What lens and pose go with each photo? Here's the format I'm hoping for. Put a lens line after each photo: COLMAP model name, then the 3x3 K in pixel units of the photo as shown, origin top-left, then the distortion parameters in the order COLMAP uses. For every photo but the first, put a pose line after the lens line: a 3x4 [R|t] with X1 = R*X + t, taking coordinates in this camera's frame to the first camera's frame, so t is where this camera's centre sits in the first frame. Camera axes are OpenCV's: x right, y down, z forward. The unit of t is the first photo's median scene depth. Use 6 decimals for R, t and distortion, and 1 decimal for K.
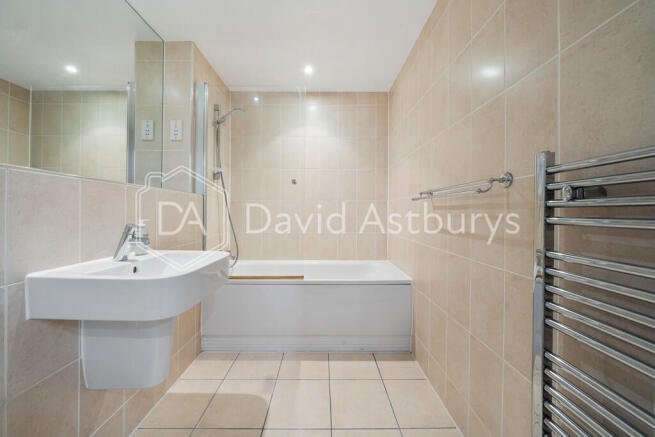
lens RADIAL K [[229.2, 0, 326.2], [0, 229.2, 214.0], [0, 0, 1]] dist [-0.007623, -0.000172]
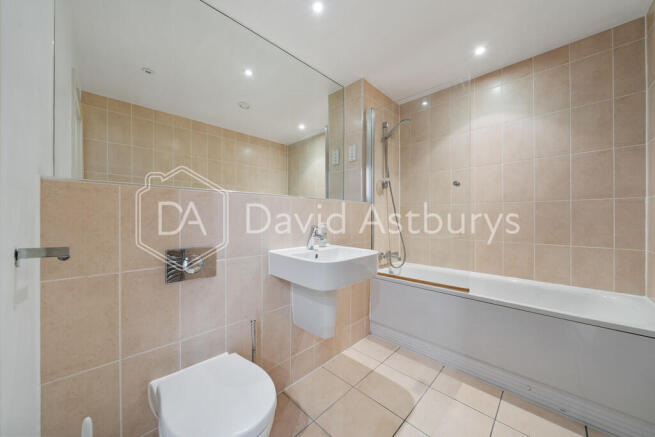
lens RADIAL K [[229.2, 0, 330.1], [0, 229.2, 218.8], [0, 0, 1]] dist [-0.007623, -0.000172]
pose [[0.713042, 0.002938, -0.701115, 0.155128], [-0.001381, 0.999995, 0.002786, -0.002262], [0.701120, -0.001018, 0.713043, -0.003613]]
